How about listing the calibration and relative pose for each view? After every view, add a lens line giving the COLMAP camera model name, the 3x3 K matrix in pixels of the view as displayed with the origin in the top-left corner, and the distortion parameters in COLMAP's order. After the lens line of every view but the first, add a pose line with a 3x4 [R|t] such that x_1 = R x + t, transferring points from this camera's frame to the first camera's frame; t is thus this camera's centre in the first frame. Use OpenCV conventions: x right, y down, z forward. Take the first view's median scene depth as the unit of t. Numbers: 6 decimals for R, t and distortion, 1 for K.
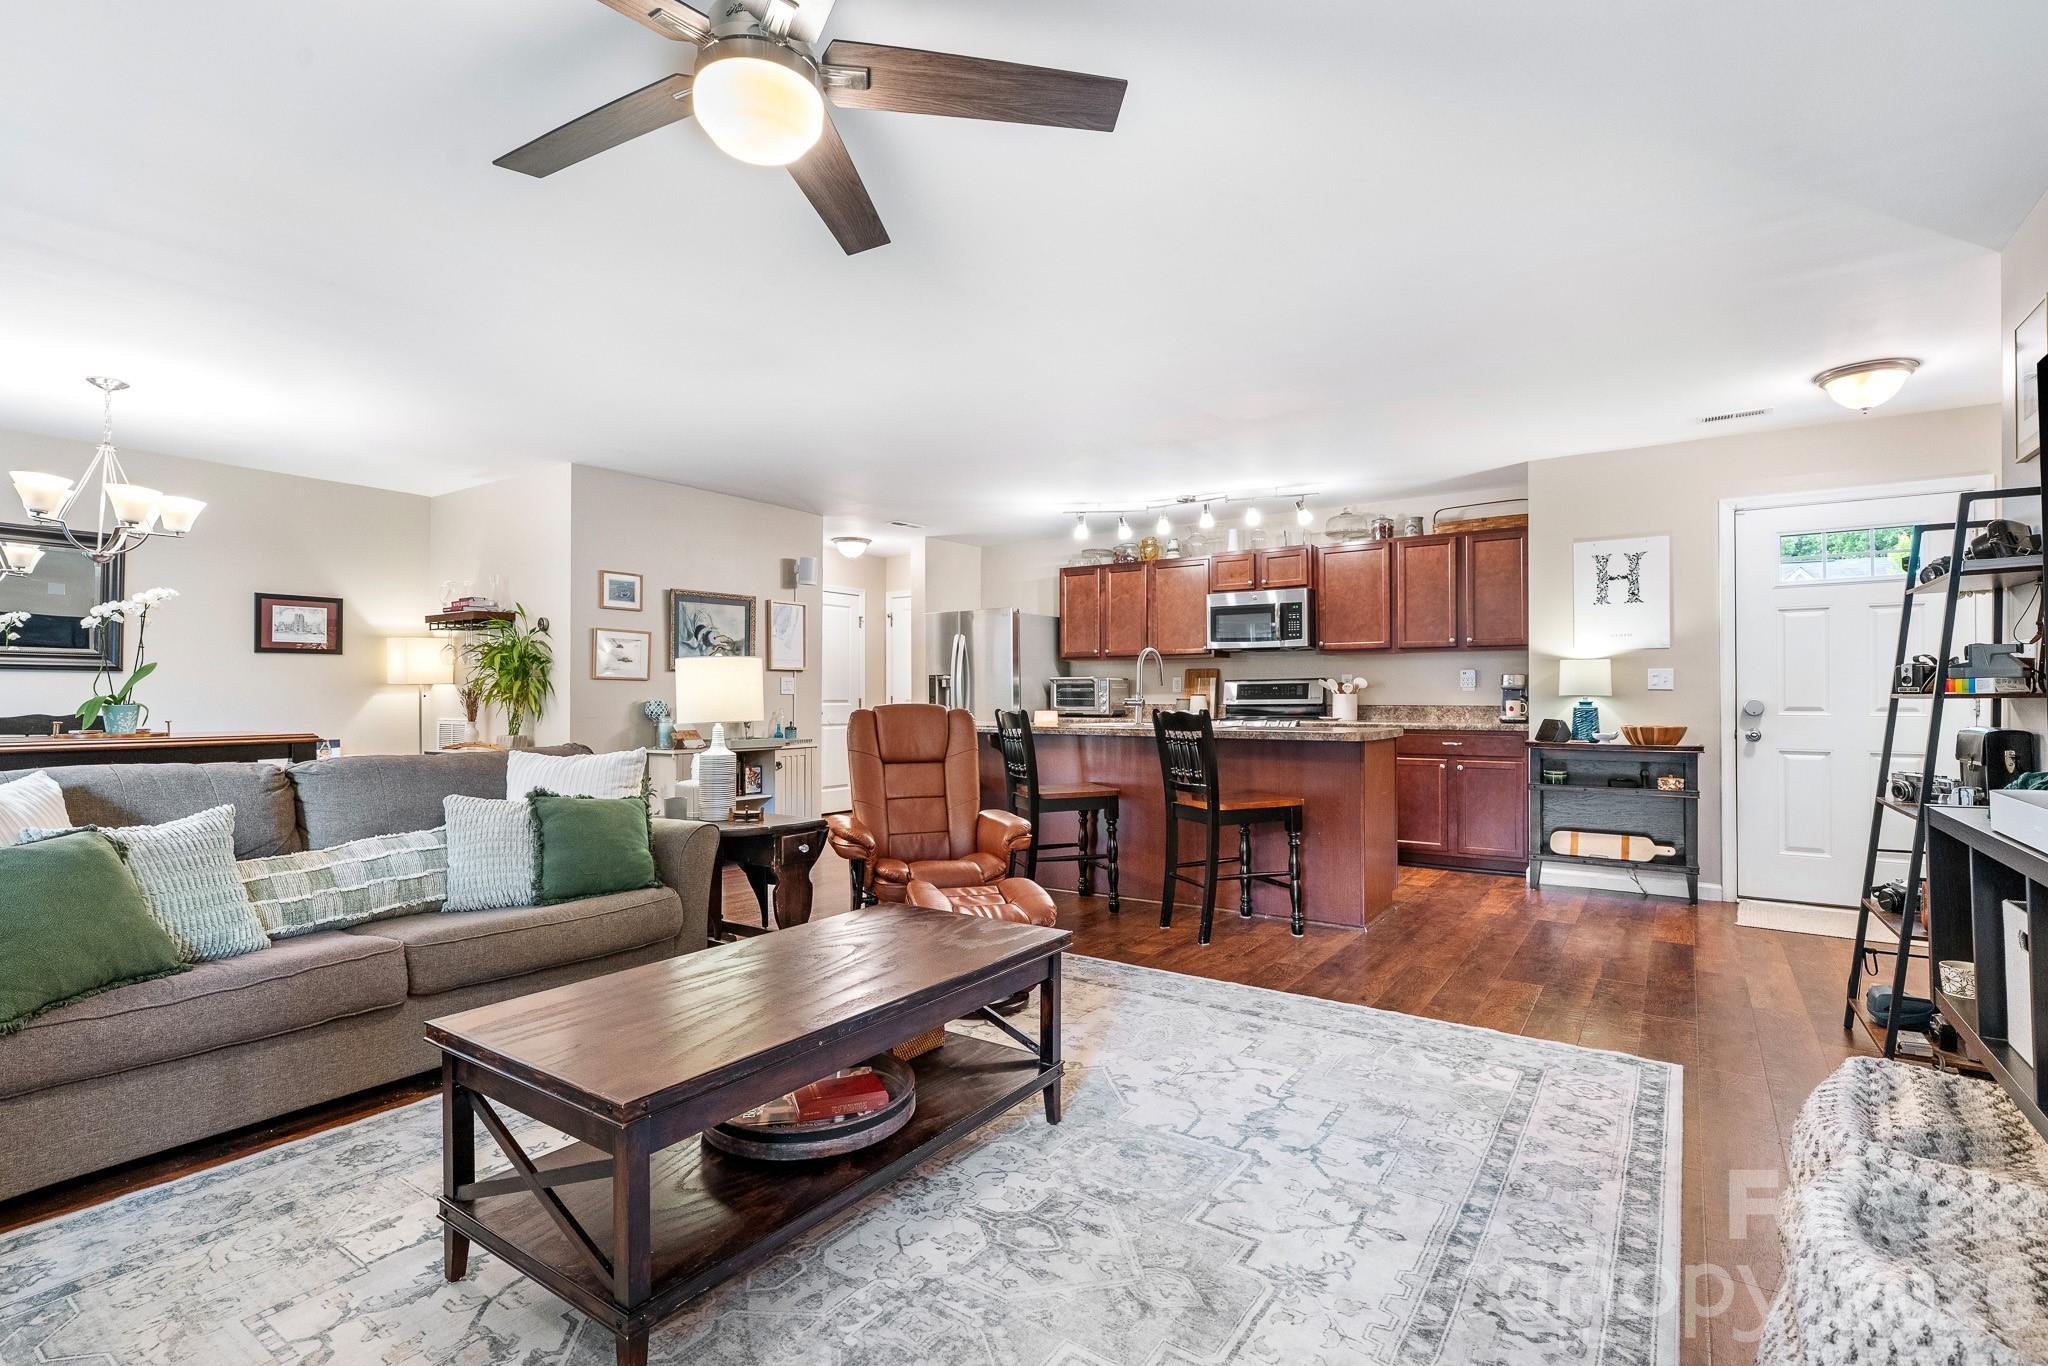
lens RADIAL K [[968.0, 0, 1026.0], [0, 968.0, 699.2], [0, 0, 1]] dist [-0.000645, 0.003746]
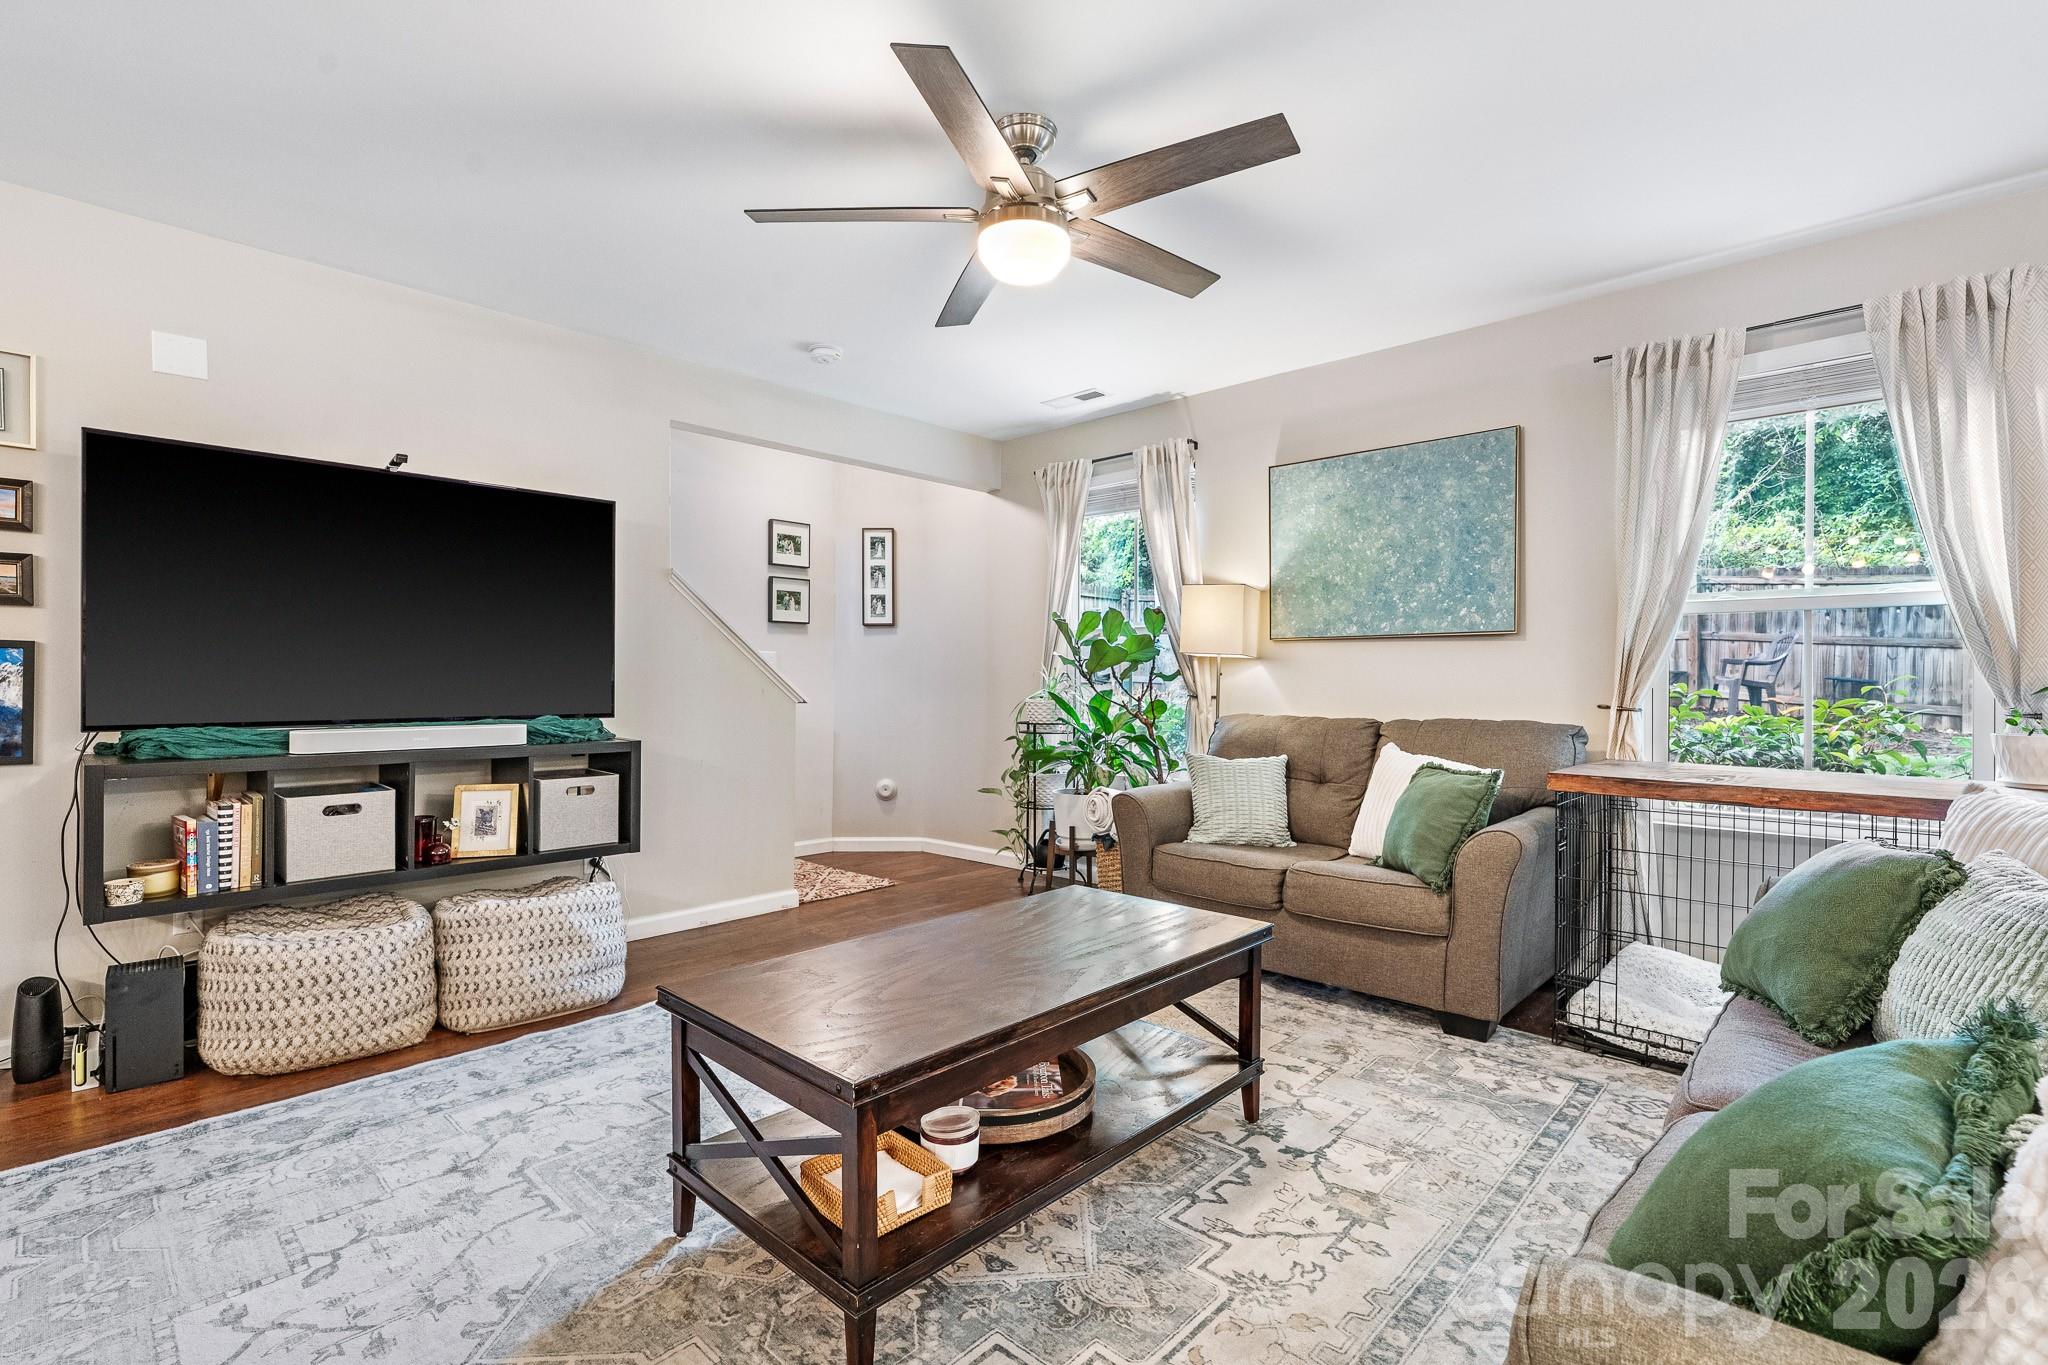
lens RADIAL K [[968.0, 0, 1032.8], [0, 968.0, 682.8], [0, 0, 1]] dist [-0.000645, 0.003746]
pose [[-0.989550, 0.000080, 0.144191, -0.146166], [0.001662, 0.999940, 0.010851, -0.002271], [-0.144182, 0.010978, -0.989490, 0.702230]]
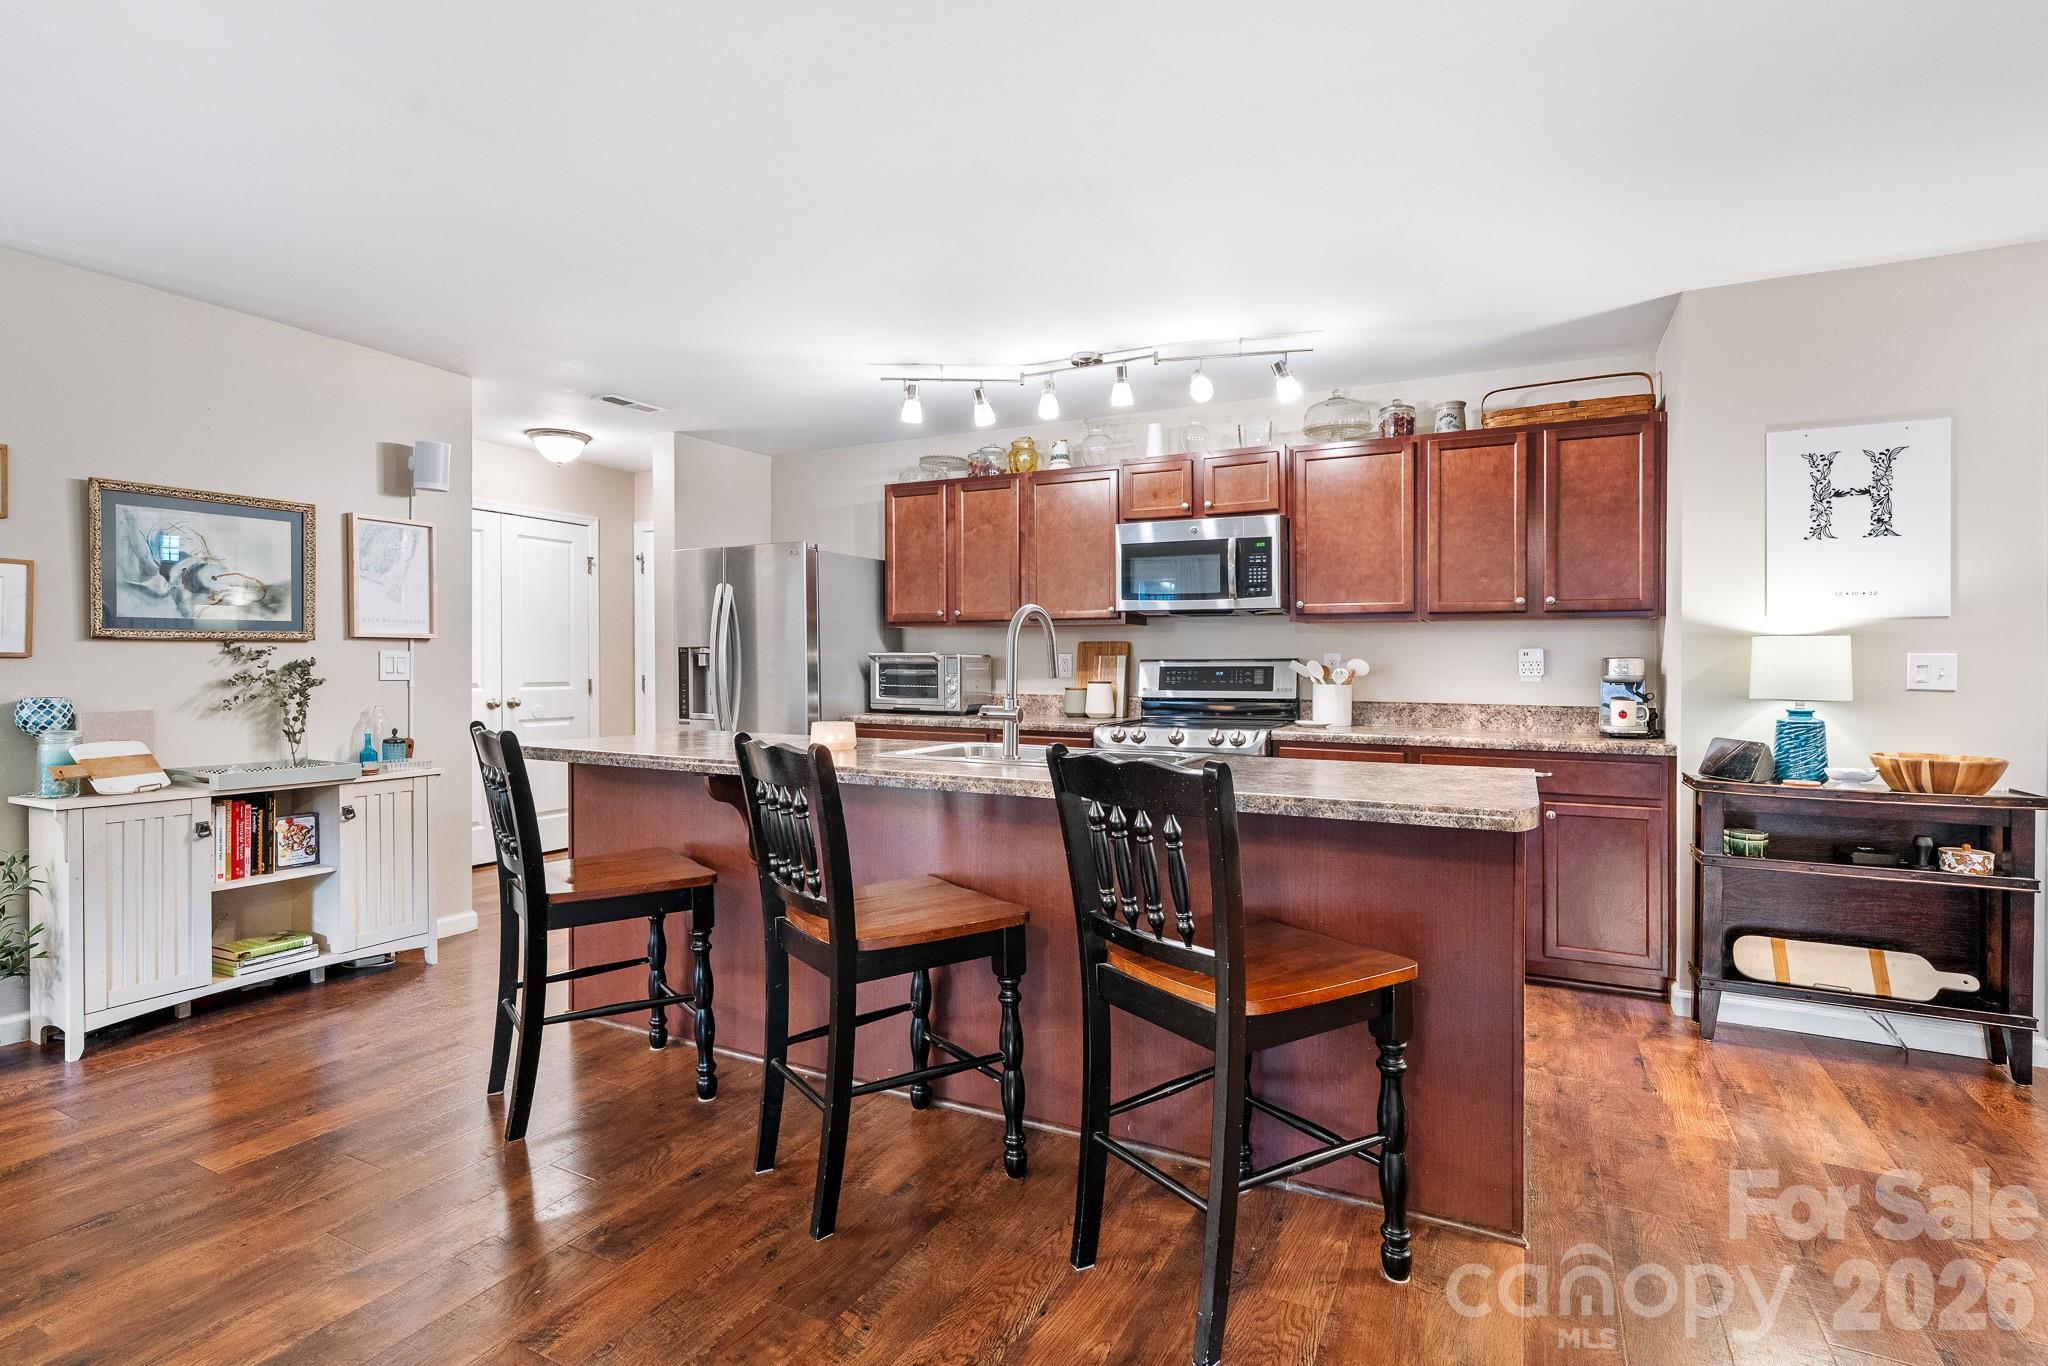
lens RADIAL K [[997.9, 0, 1016.0], [0, 997.9, 670.5], [0, 0, 1]] dist [-0.002909, 0.001338]
pose [[0.990020, 0.004211, 0.140867, 0.036048], [-0.004845, 0.999980, 0.004156, -0.017724], [-0.140846, -0.004797, 0.990020, 0.419699]]
